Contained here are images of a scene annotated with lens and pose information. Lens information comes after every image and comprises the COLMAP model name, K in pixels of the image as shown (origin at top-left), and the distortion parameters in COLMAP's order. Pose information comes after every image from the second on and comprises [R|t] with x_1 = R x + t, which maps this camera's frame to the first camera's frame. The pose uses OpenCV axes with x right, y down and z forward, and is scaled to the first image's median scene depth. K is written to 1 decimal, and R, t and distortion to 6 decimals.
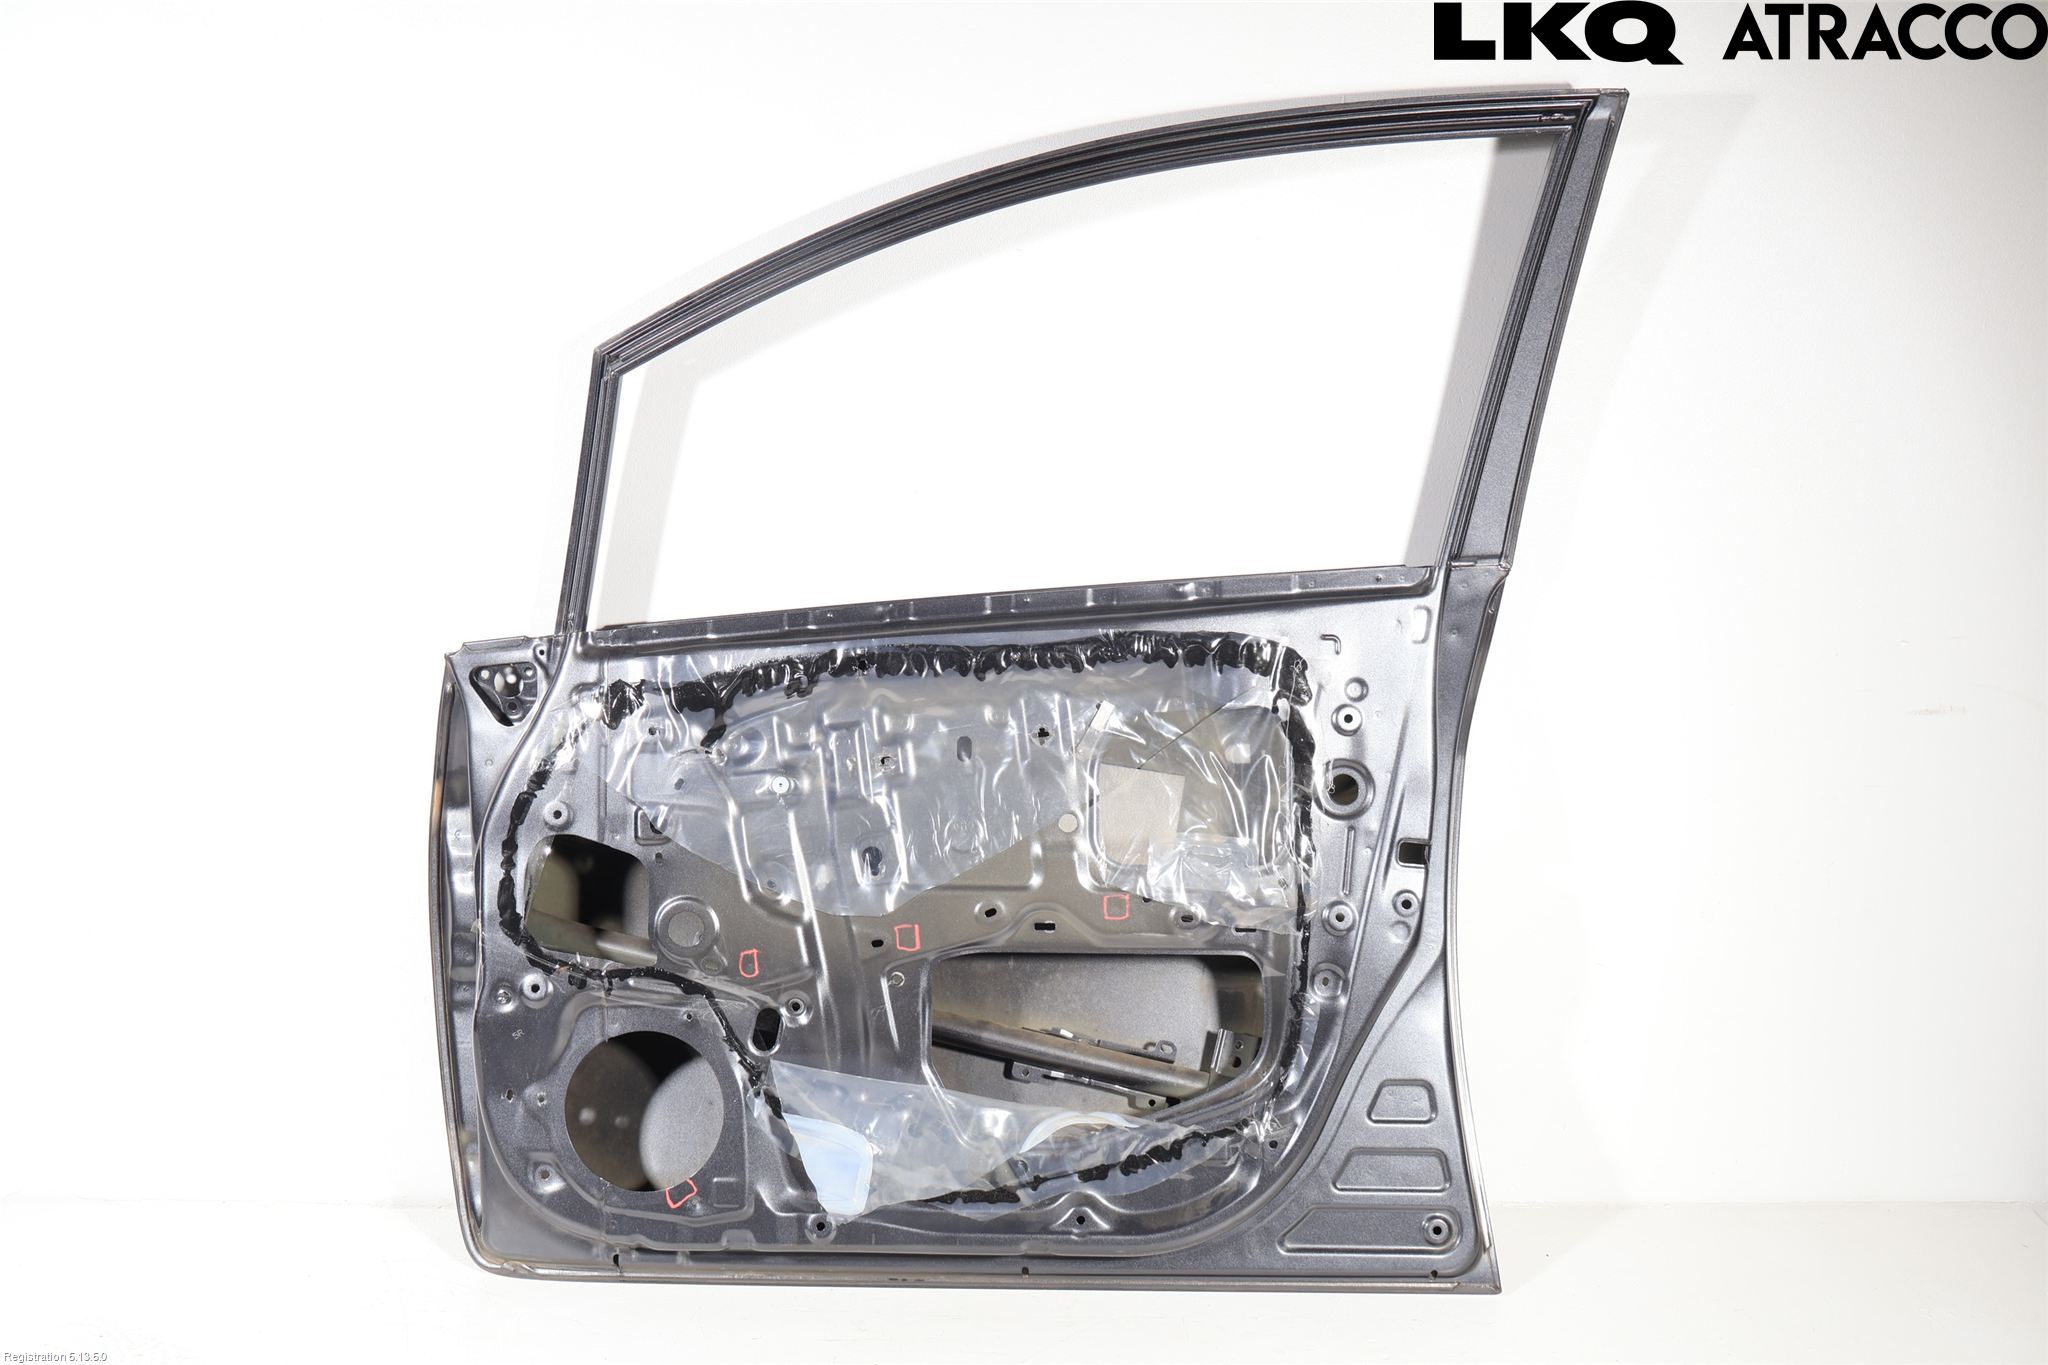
lens RADIAL K [[2041.5, 0, 1016.0], [0, 2041.5, 677.3], [0, 0, 1]] dist [-0.000469, 0.000000]
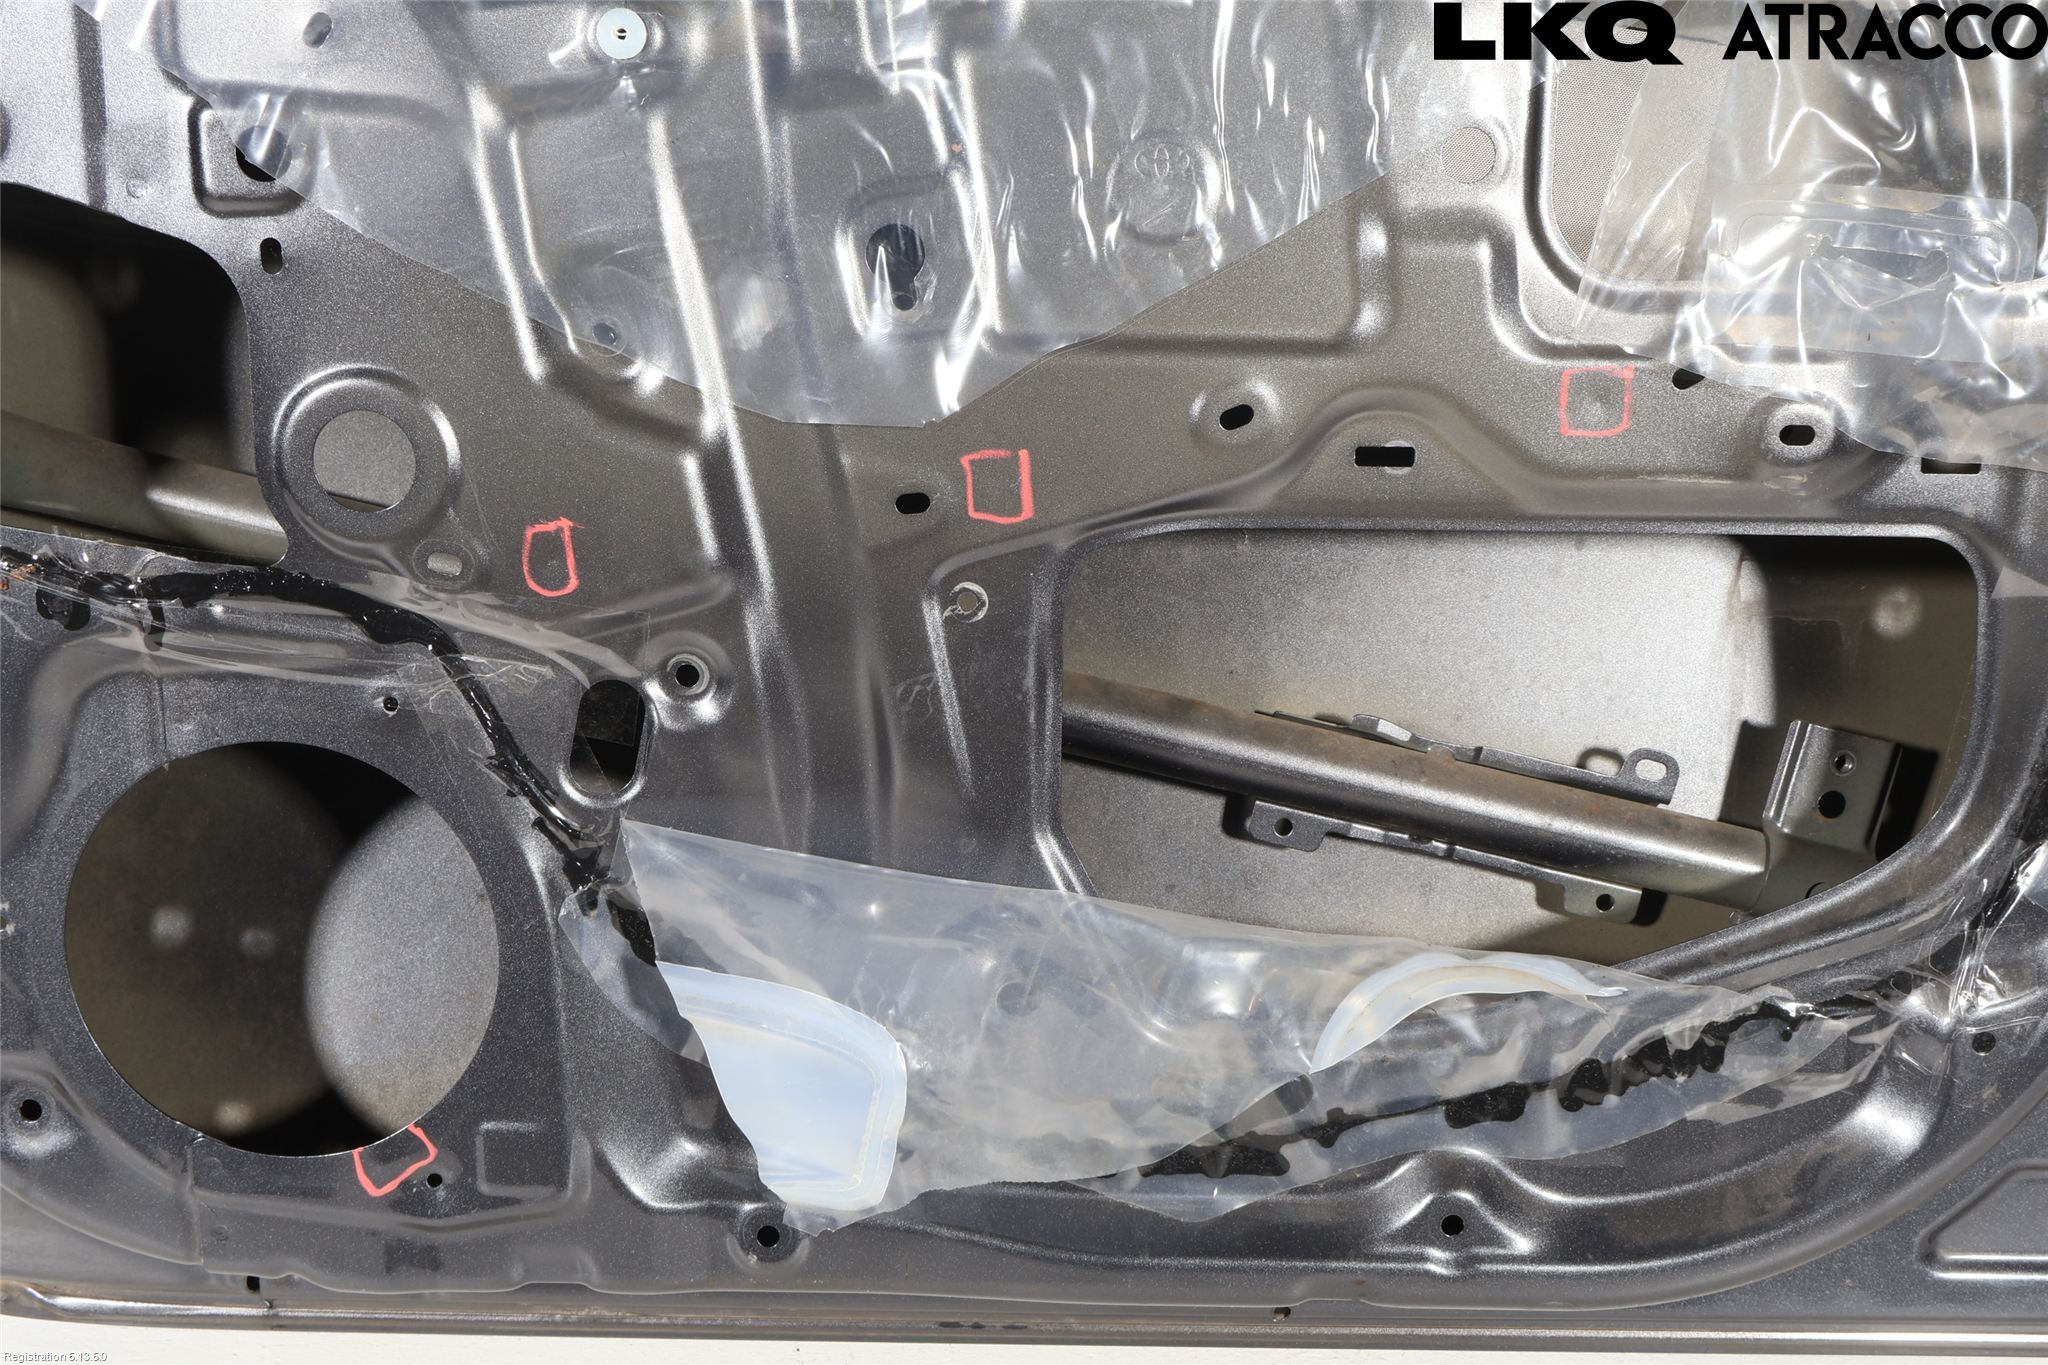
lens RADIAL K [[2291.0, 0, 1025.1], [0, 2291.0, 701.9], [0, 0, 1]] dist [0.015117, 0.000000]
pose [[0.999639, -0.000347, 0.026868, -0.058957], [-0.005991, 0.971870, 0.235441, 0.070064], [-0.026194, -0.235517, 0.971517, 0.604256]]
